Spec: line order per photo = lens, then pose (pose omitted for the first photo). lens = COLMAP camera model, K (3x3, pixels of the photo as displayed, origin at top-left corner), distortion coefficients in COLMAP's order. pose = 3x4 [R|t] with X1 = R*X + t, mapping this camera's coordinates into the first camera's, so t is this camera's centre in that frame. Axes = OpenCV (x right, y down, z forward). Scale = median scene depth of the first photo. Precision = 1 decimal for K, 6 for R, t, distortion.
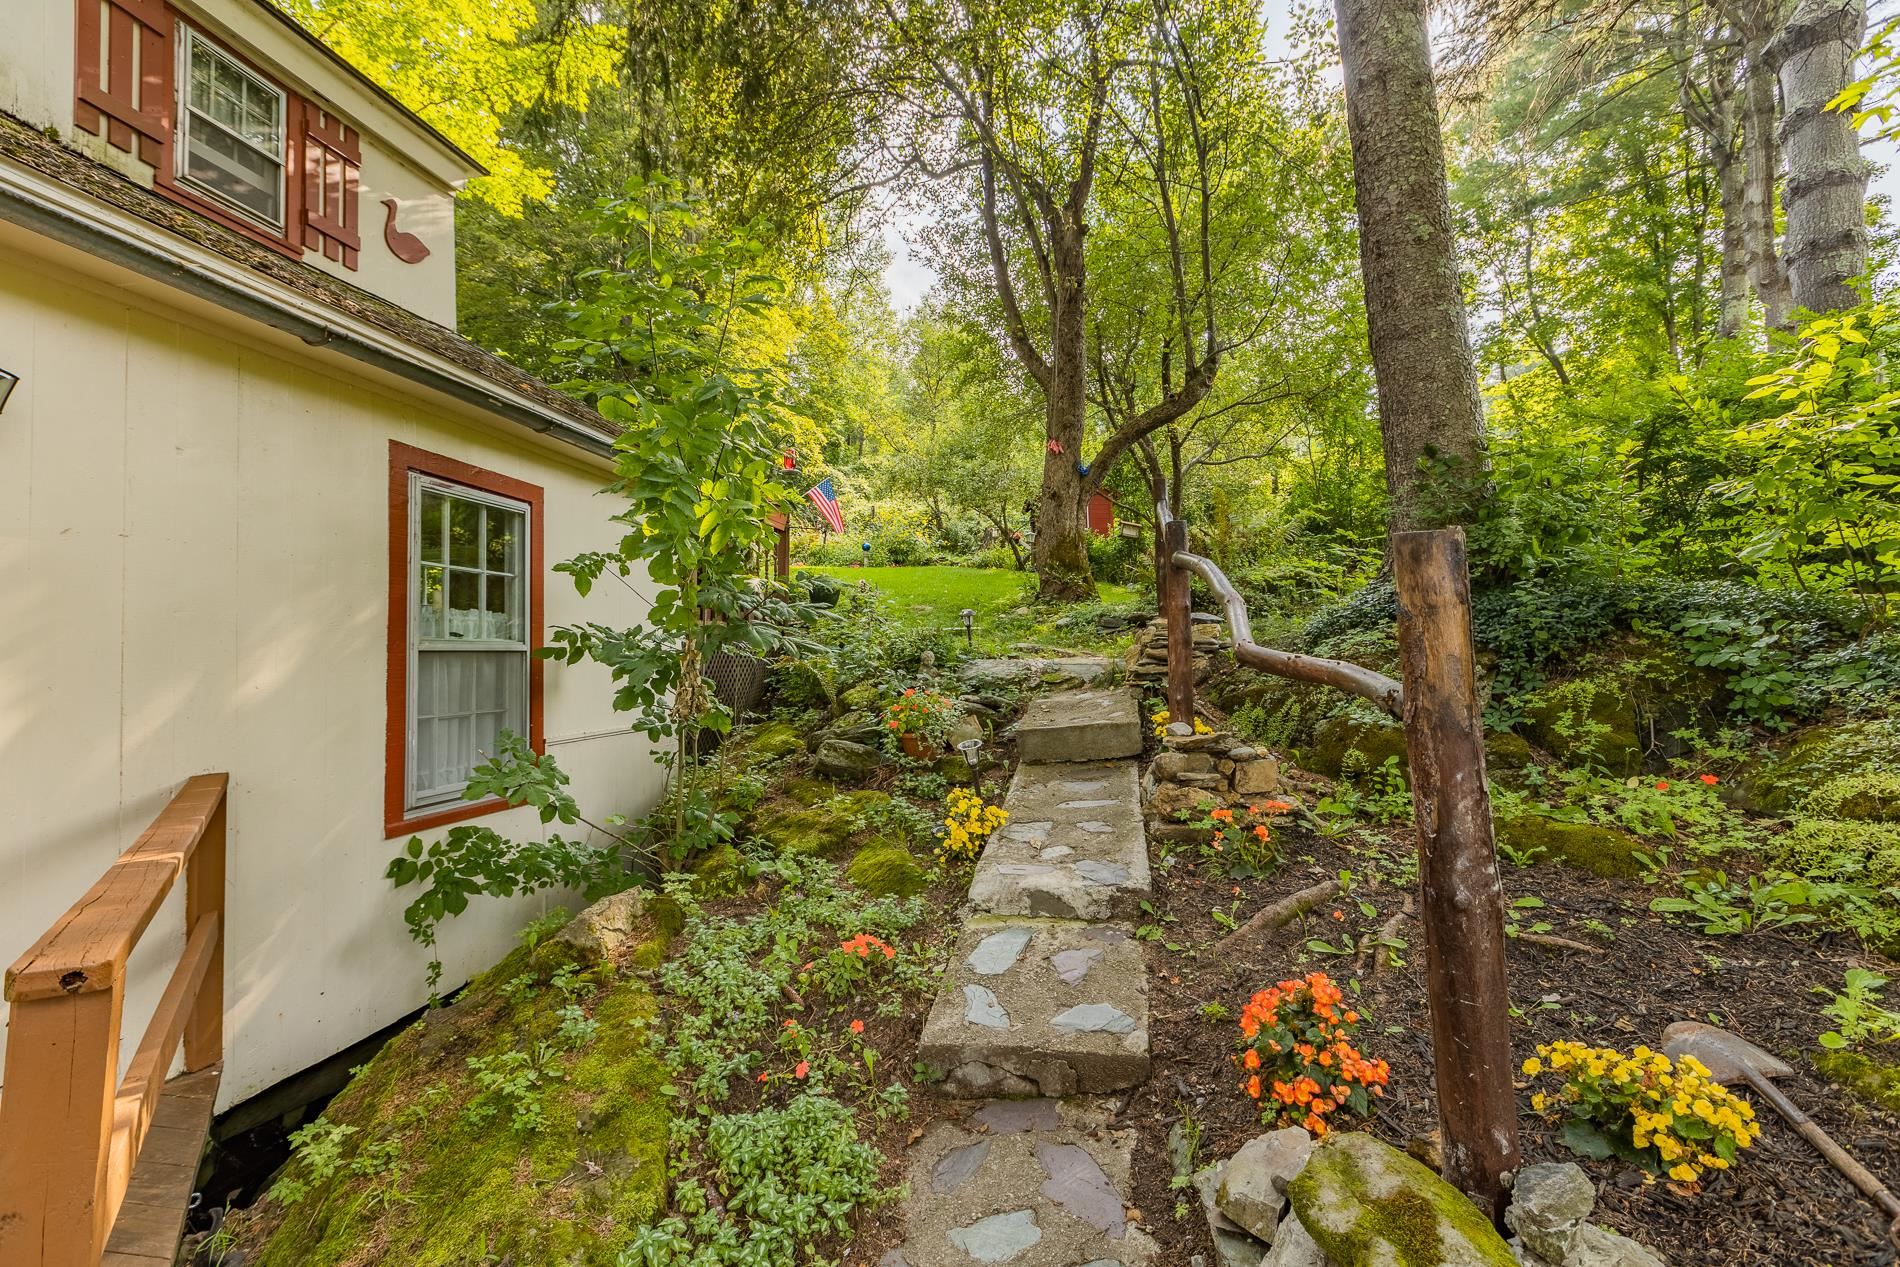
lens RADIAL K [[881.5, 0, 951.1], [0, 881.5, 636.8], [0, 0, 1]] dist [-0.000451, -0.000003]
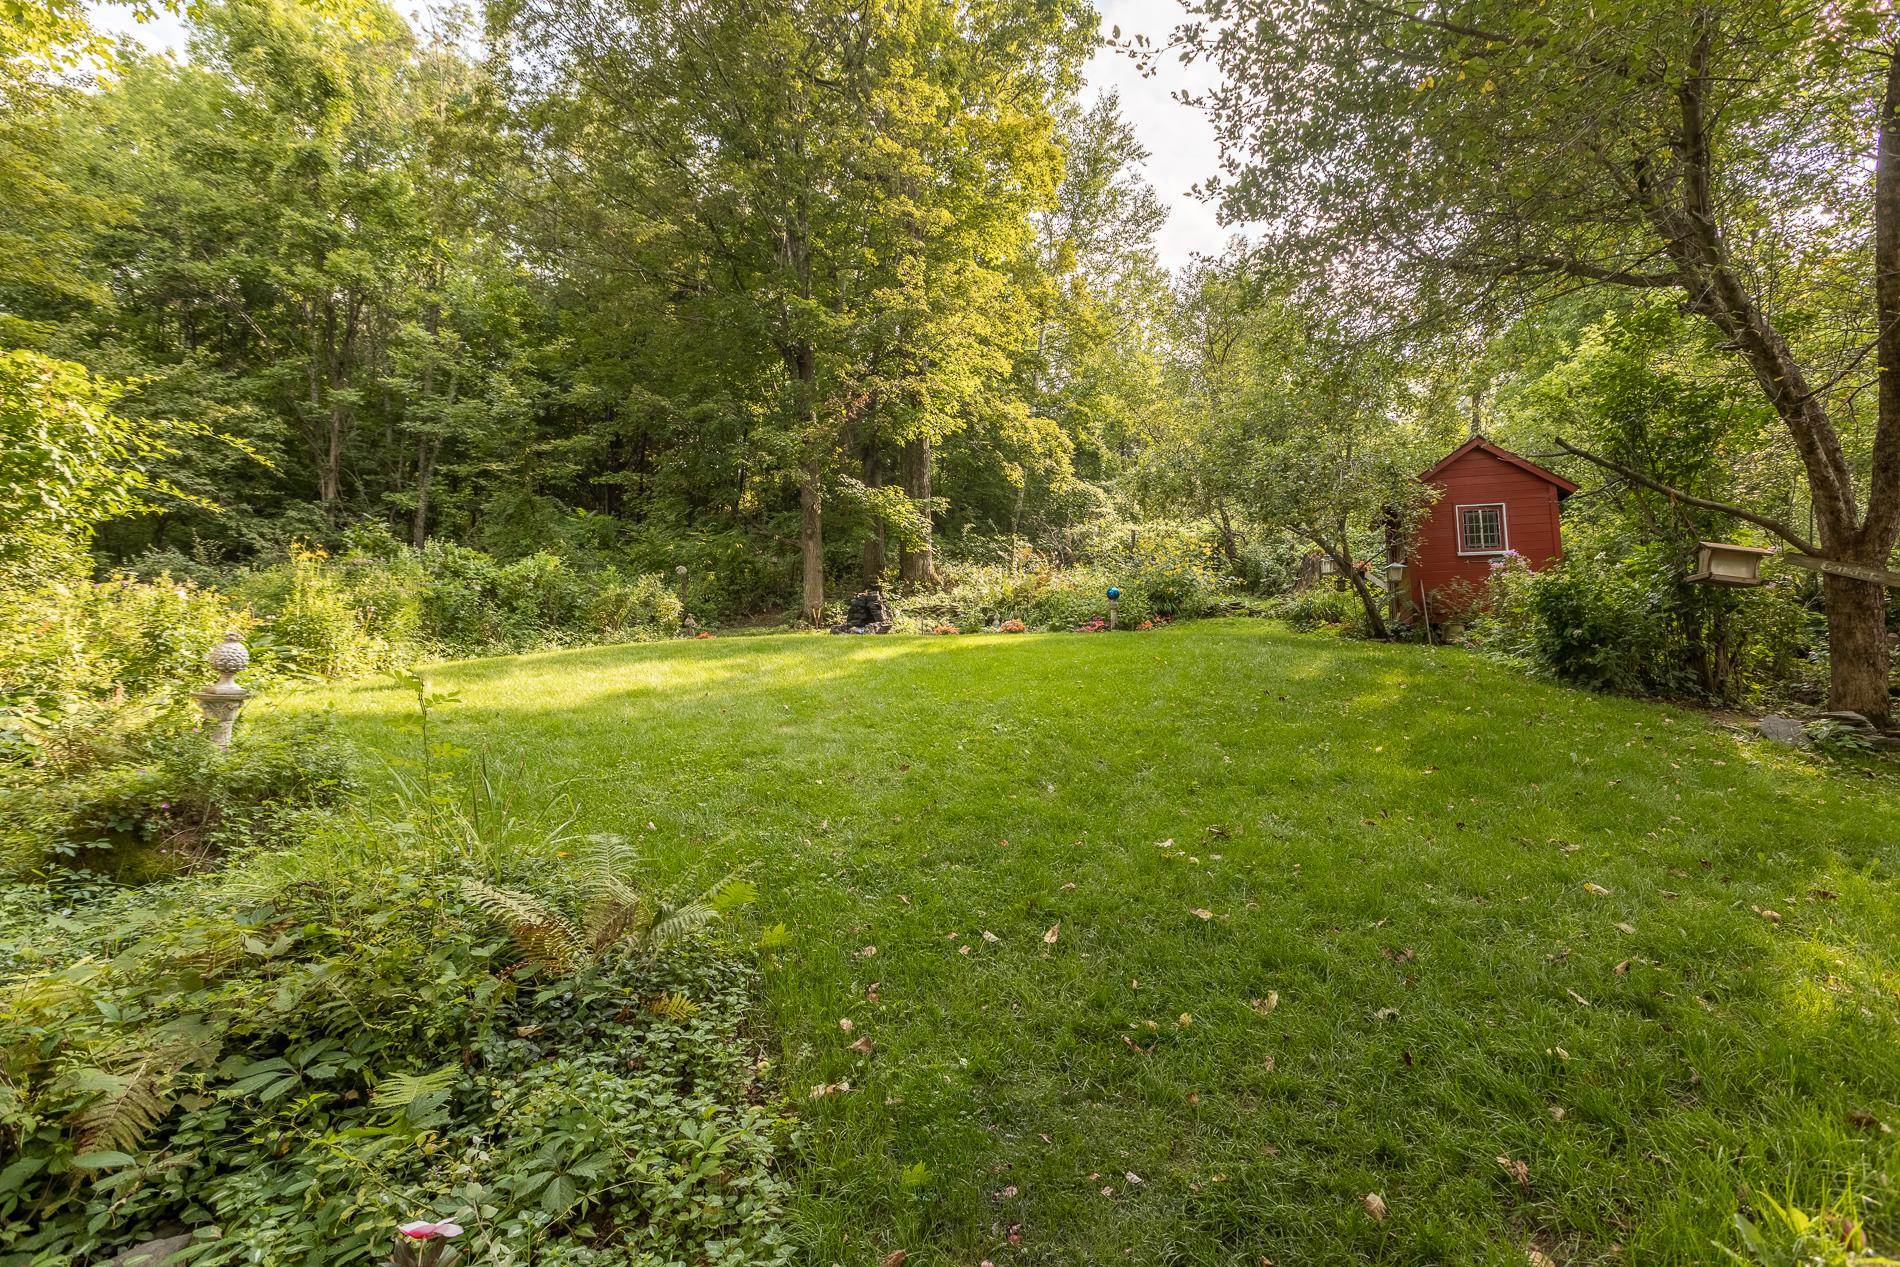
lens RADIAL K [[881.5, 0, 954.1], [0, 881.5, 639.1], [0, 0, 1]] dist [-0.000451, -0.000003]
pose [[0.946125, -0.016598, -0.323375, 0.003581], [0.008849, 0.999638, -0.025419, -0.048137], [0.323680, 0.021188, 0.945929, 0.310931]]
